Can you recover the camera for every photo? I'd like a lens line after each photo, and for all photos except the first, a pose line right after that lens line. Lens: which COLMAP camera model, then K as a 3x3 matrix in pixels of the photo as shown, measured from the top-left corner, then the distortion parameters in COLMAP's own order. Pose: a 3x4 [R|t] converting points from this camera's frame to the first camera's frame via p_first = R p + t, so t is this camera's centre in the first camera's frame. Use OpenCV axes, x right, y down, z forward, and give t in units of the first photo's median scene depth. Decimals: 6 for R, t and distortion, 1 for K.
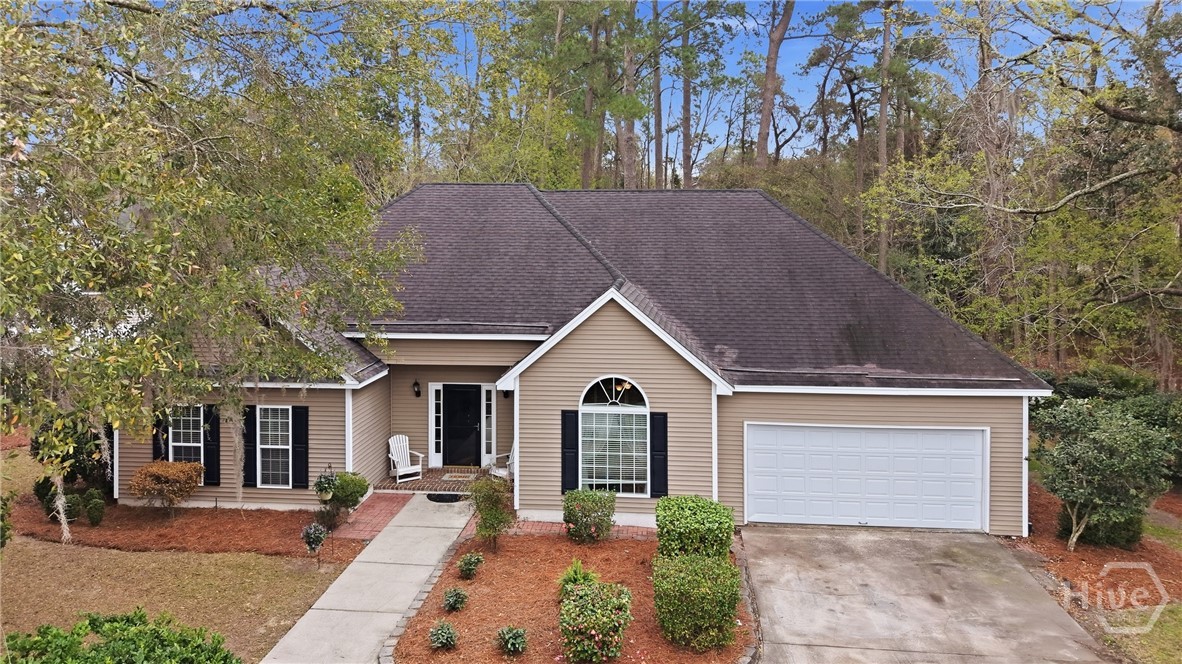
lens RADIAL K [[824.2, 0, 591.3], [0, 824.2, 227.2], [0, 0, 1]] dist [0.004314, -0.005872]
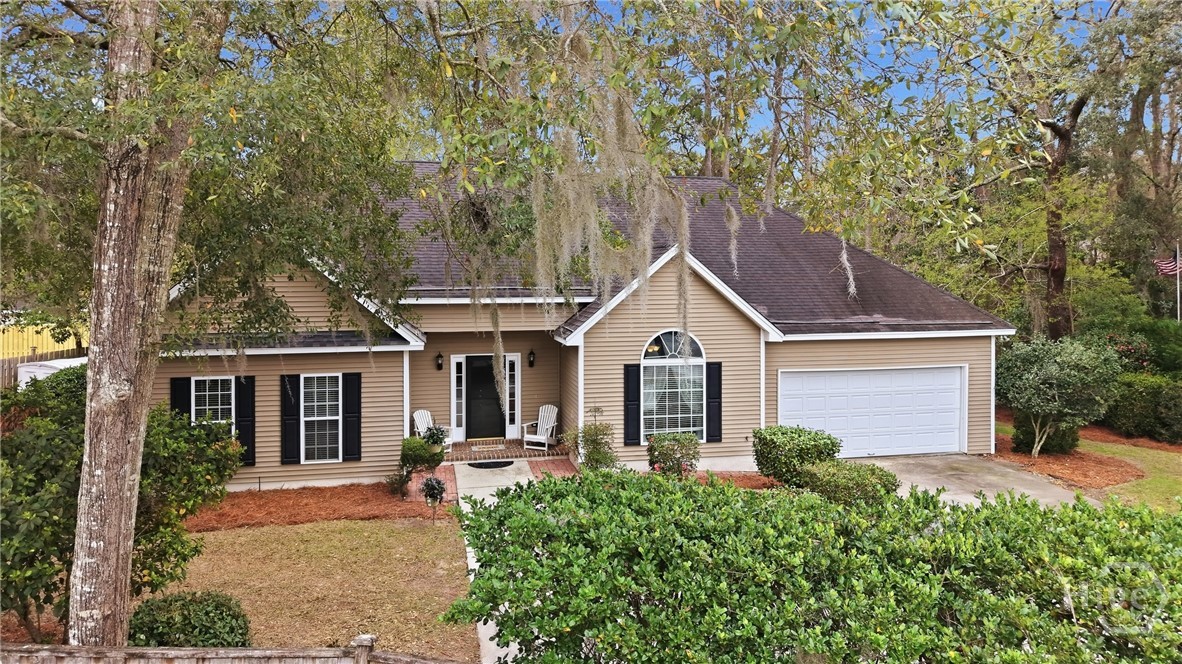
lens RADIAL K [[827.6, 0, 595.6], [0, 827.6, 250.5], [0, 0, 1]] dist [-0.006985, -0.002004]
pose [[0.952641, 0.006213, 0.304033, -0.390216], [0.000734, 0.999741, -0.022727, 0.103119], [-0.304095, 0.021873, 0.952391, 0.018020]]
